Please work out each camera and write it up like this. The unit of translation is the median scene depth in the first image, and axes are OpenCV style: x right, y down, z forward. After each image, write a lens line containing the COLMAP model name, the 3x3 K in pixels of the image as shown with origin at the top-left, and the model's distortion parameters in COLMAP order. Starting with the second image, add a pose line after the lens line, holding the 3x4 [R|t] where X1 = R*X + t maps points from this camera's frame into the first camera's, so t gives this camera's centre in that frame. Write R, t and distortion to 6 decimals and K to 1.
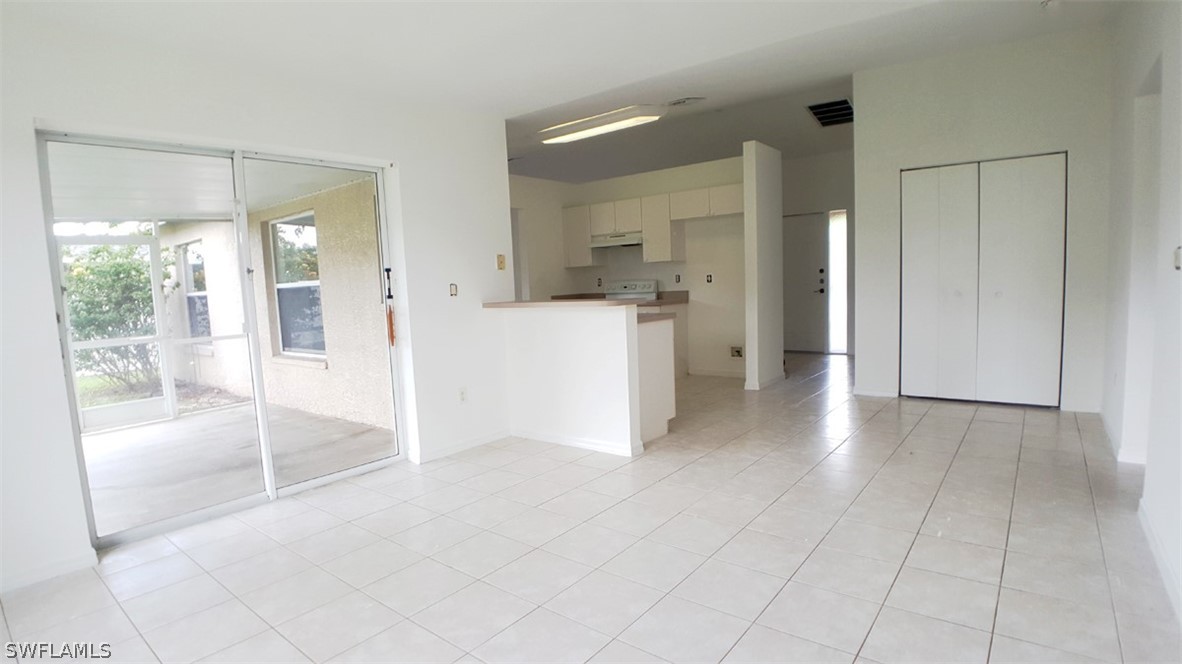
lens RADIAL K [[599.1, 0, 594.1], [0, 599.1, 337.1], [0, 0, 1]] dist [-0.055212, -0.000478]
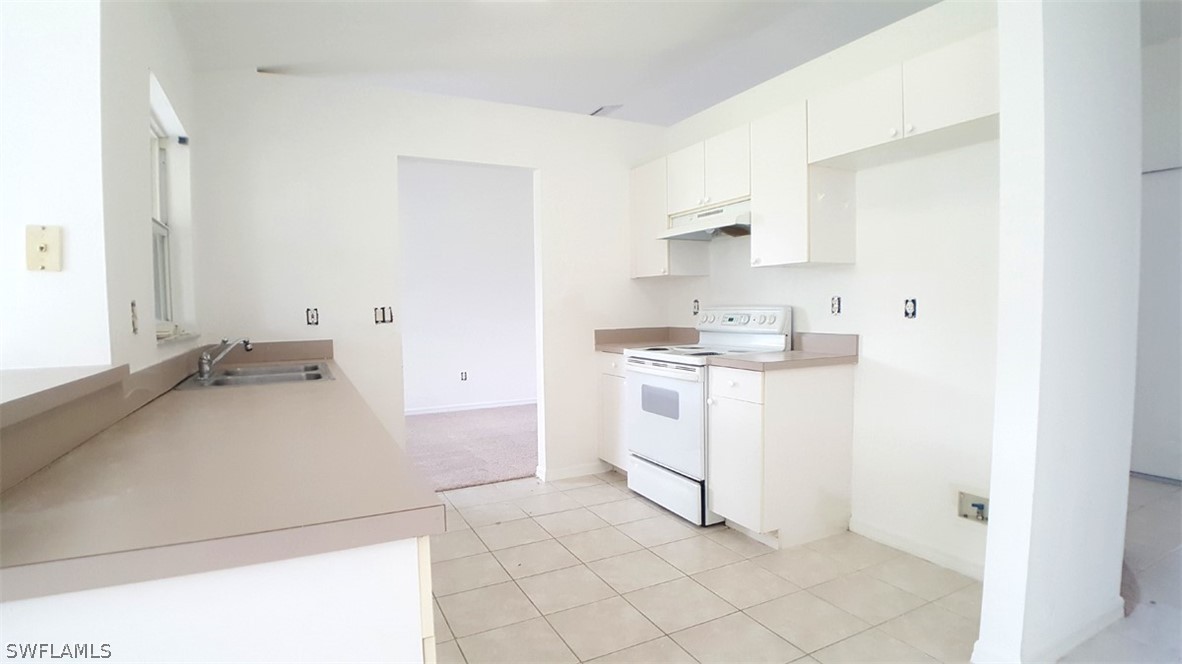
lens RADIAL K [[599.1, 0, 594.1], [0, 599.1, 337.1], [0, 0, 1]] dist [-0.055212, -0.000478]
pose [[0.897201, 0.053432, -0.438379, 0.173855], [-0.065232, 0.997799, -0.011889, -0.059147], [0.436779, 0.039263, 0.898712, 0.548375]]
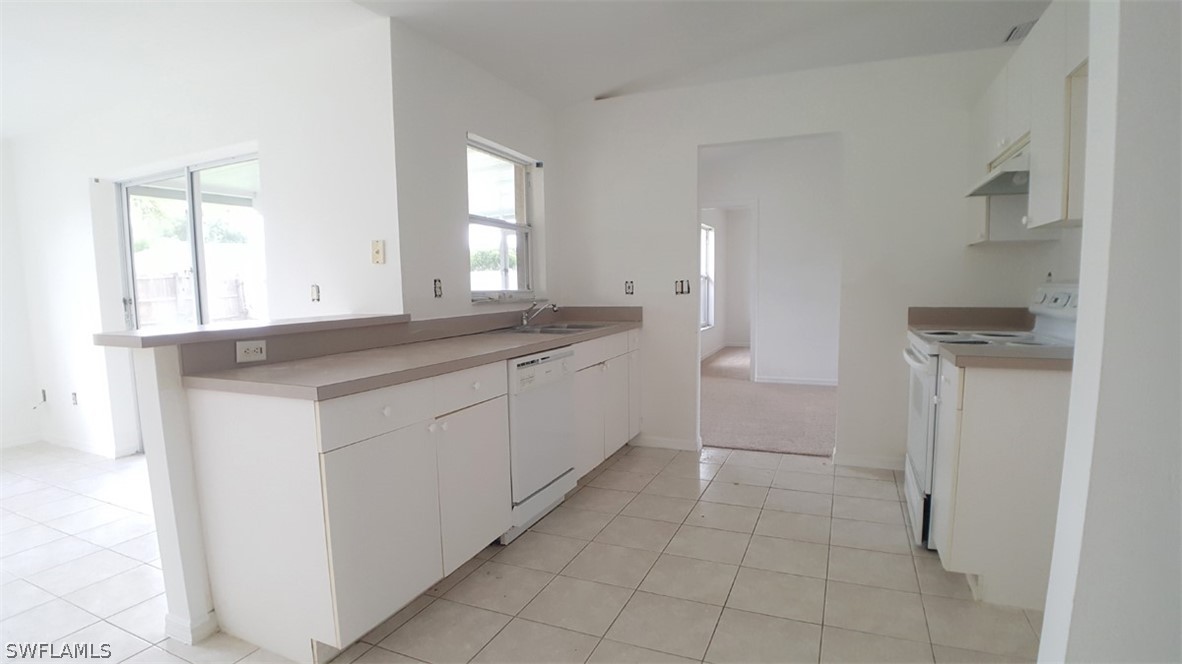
lens RADIAL K [[601.9, 0, 587.8], [0, 601.9, 352.6], [0, 0, 1]] dist [-0.055319, -0.000209]
pose [[0.211815, 0.151250, -0.965535, 0.351388], [-0.084708, 0.987075, 0.136041, -0.080731], [0.973632, 0.052973, 0.221889, 0.700637]]
